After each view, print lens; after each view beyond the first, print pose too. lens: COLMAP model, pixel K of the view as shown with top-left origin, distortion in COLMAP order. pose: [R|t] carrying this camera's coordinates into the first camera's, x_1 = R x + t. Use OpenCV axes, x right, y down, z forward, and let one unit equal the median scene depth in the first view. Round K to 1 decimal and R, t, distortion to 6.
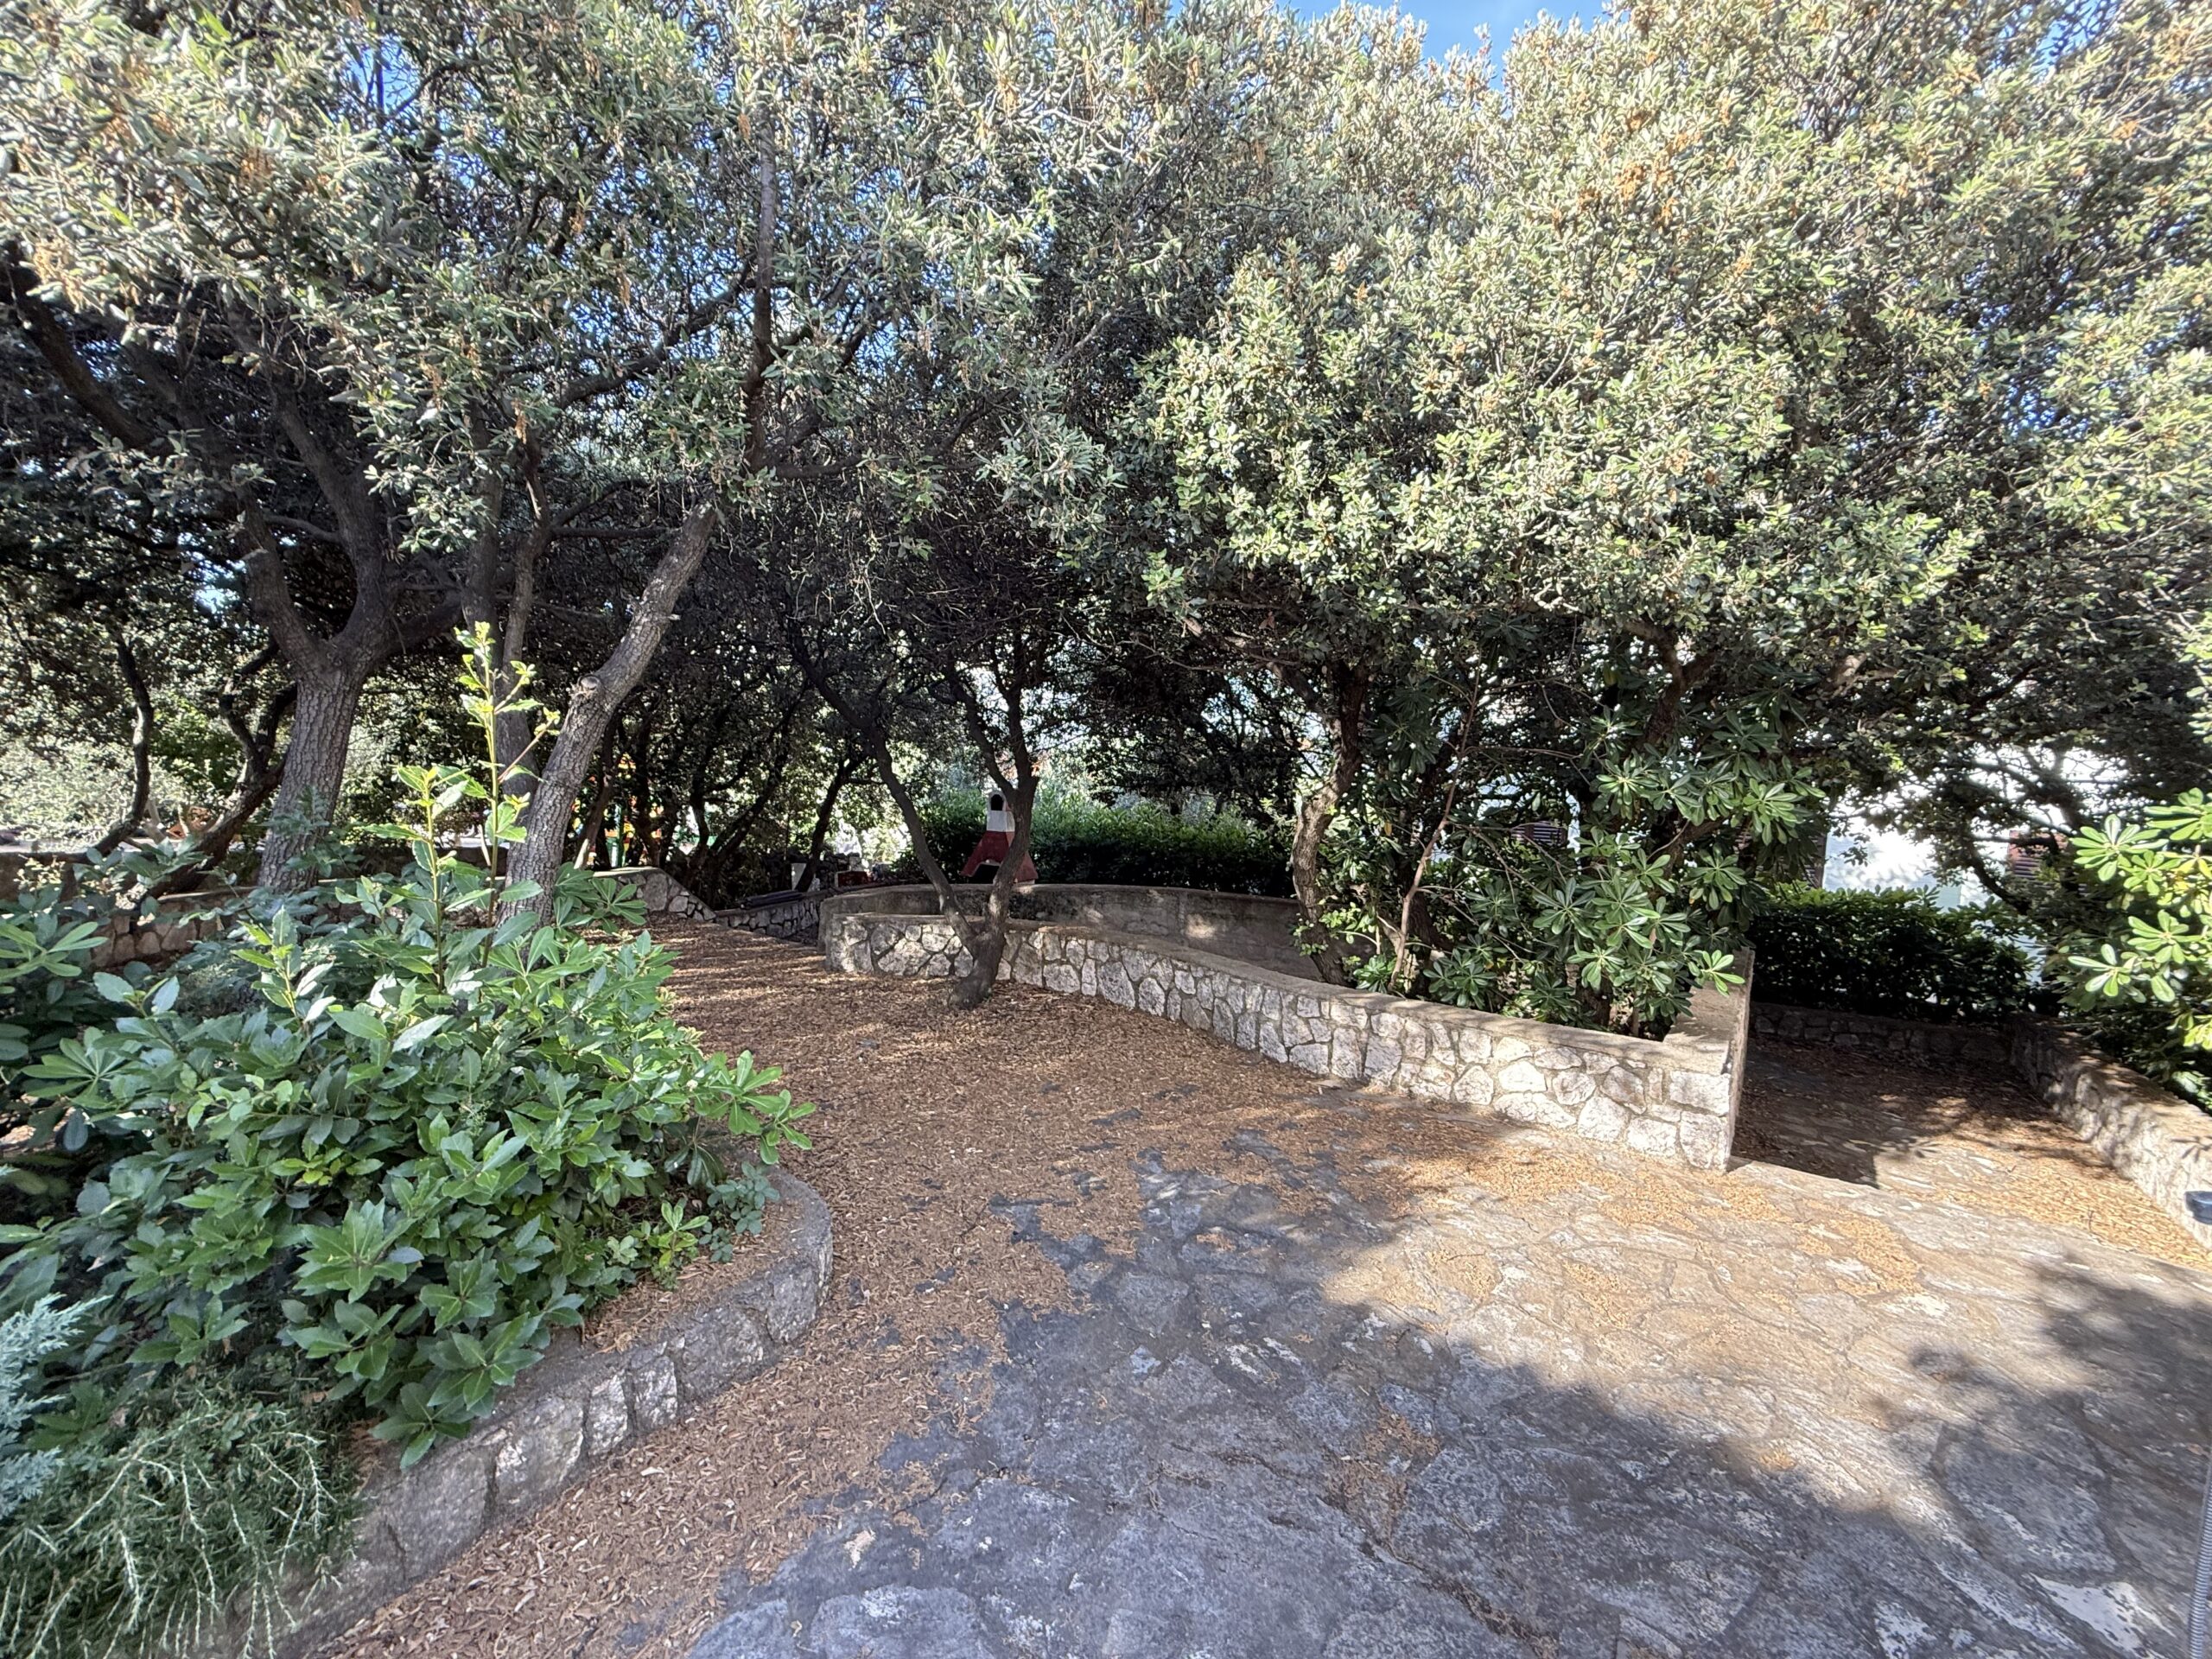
lens RADIAL K [[878.7, 0, 1103.7], [0, 878.7, 825.7], [0, 0, 1]] dist [-0.000560, 0.000085]
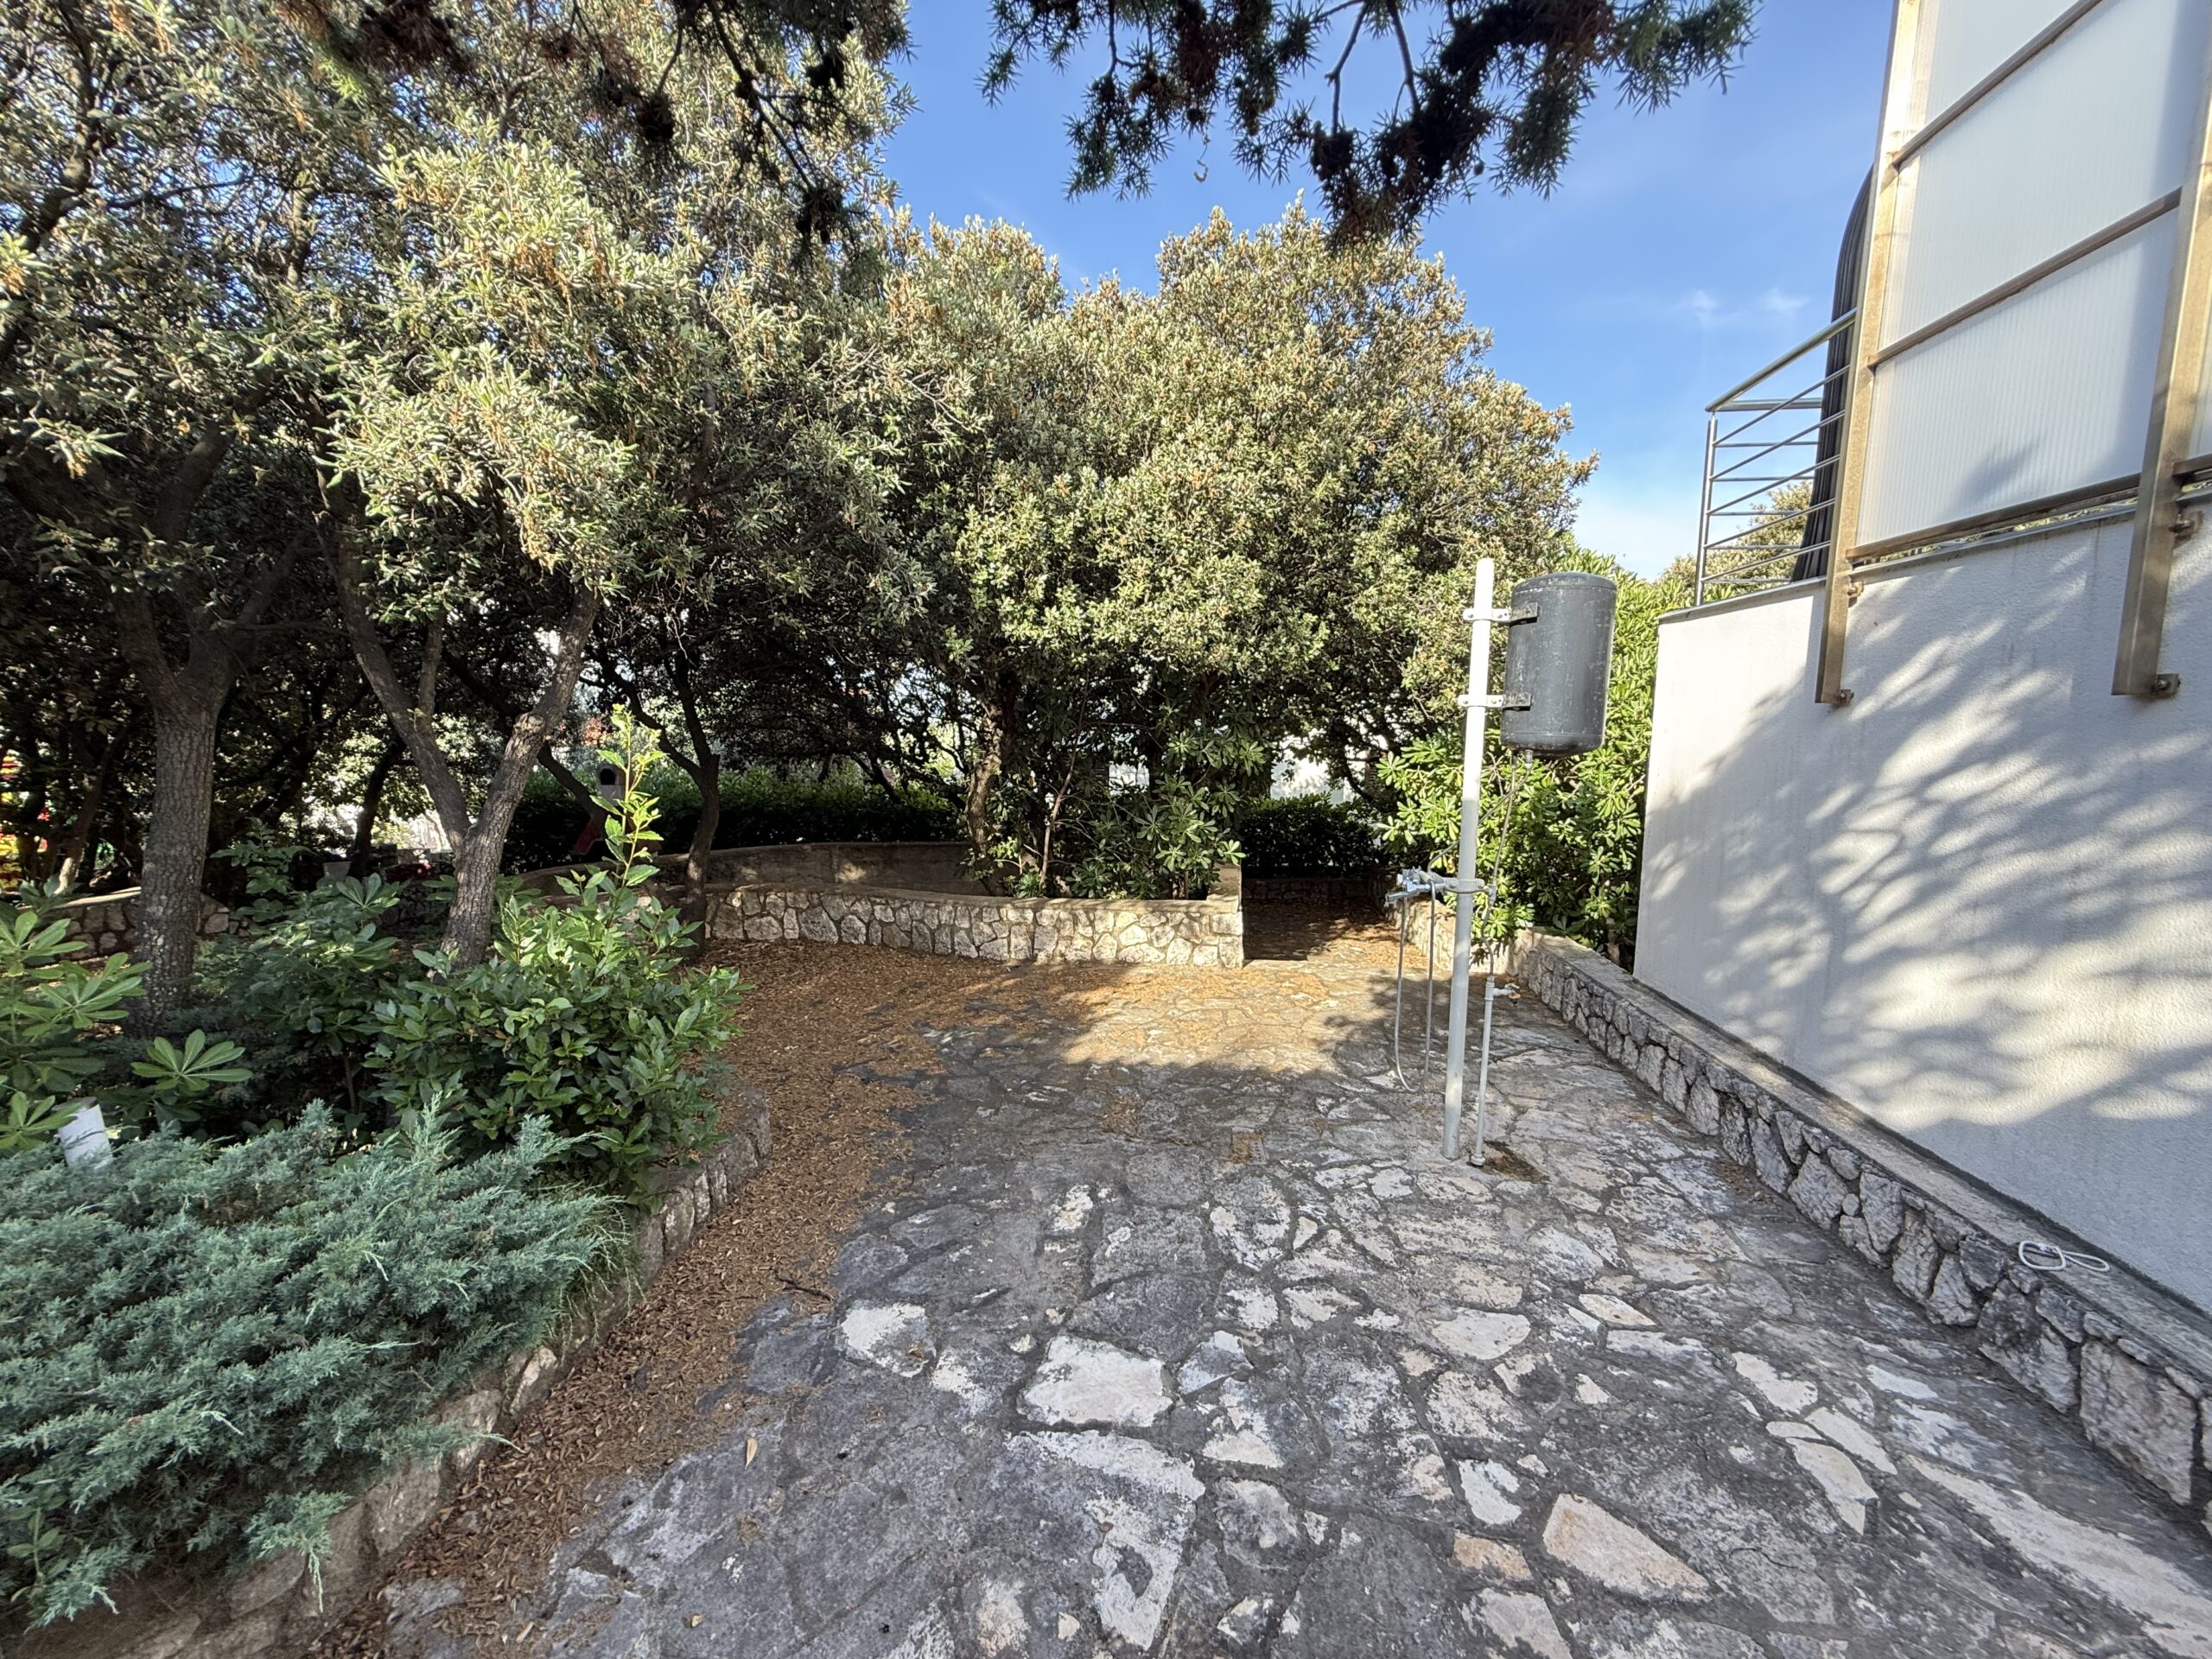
lens RADIAL K [[878.7, 0, 1101.5], [0, 878.7, 825.8], [0, 0, 1]] dist [-0.000560, 0.000085]
pose [[0.874132, -0.094736, 0.476360, -0.336240], [0.065322, 0.994813, 0.077976, -0.037371], [-0.481276, -0.037045, 0.875786, -0.377240]]
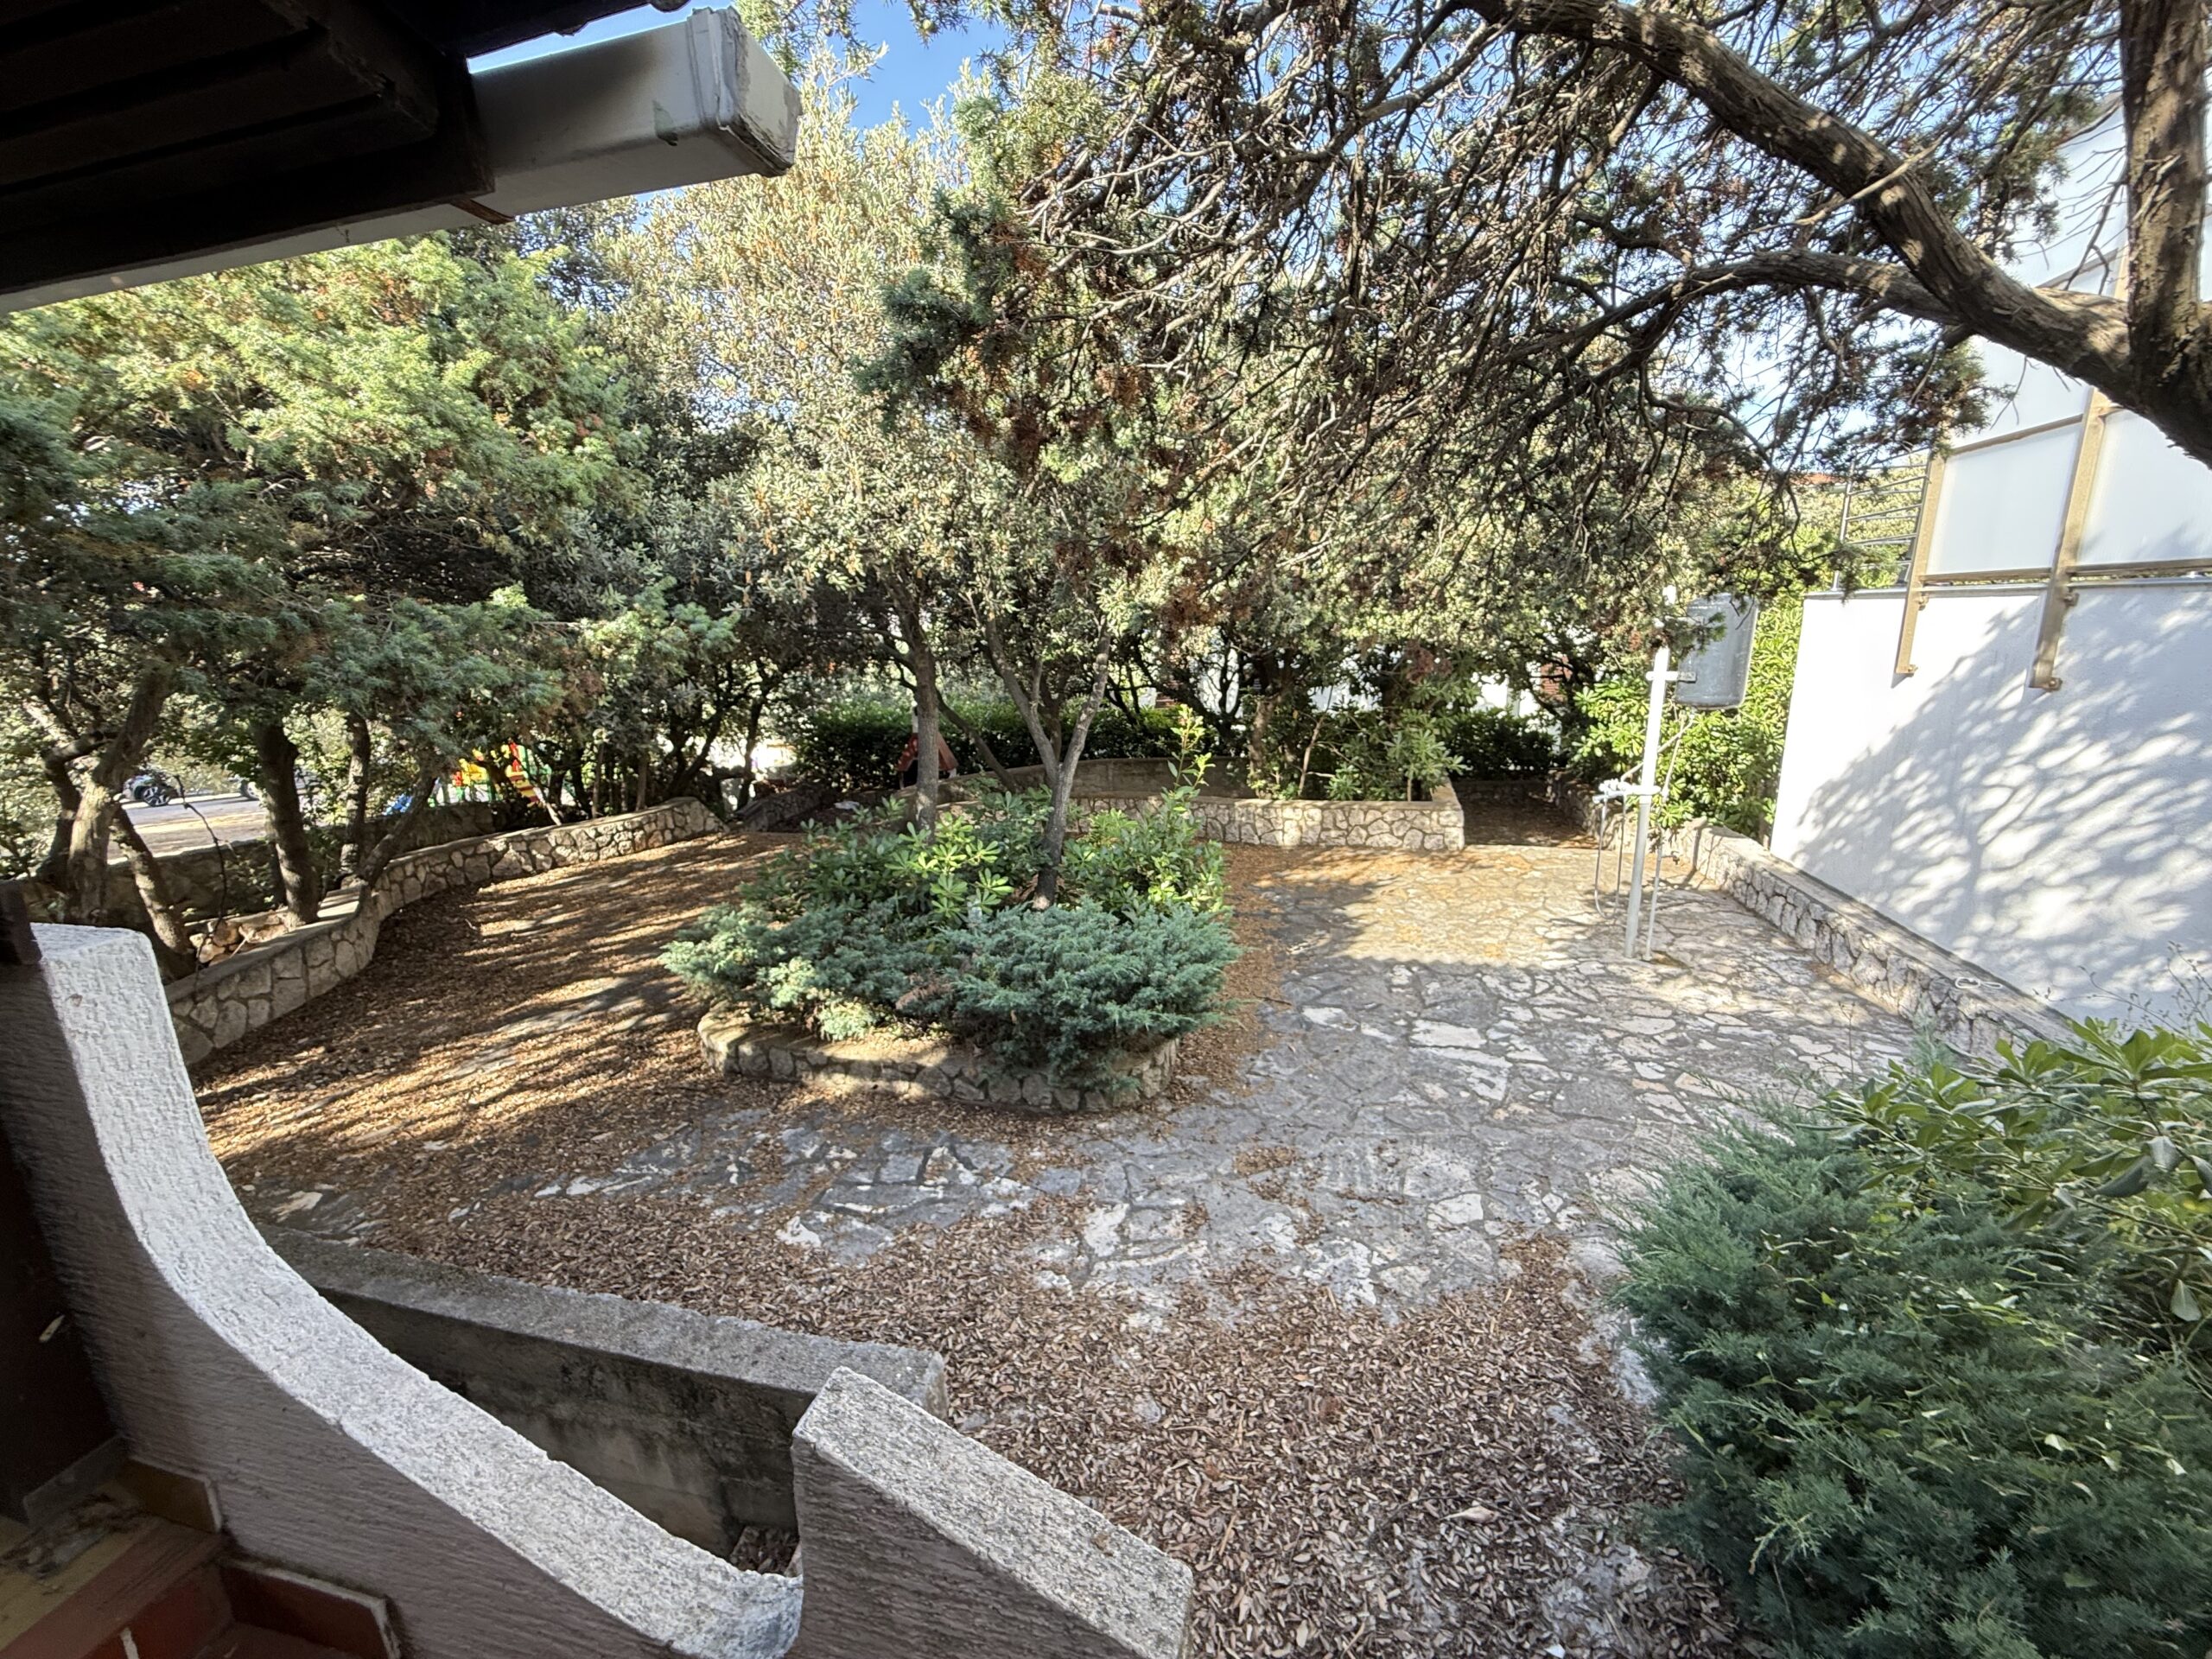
lens RADIAL K [[878.7, 0, 1104.0], [0, 878.7, 830.4], [0, 0, 1]] dist [-0.000560, 0.000085]
pose [[0.932628, -0.154244, 0.326211, -0.950469], [0.098778, 0.978634, 0.180329, -0.177708], [-0.347056, -0.135958, 0.927937, -0.847877]]
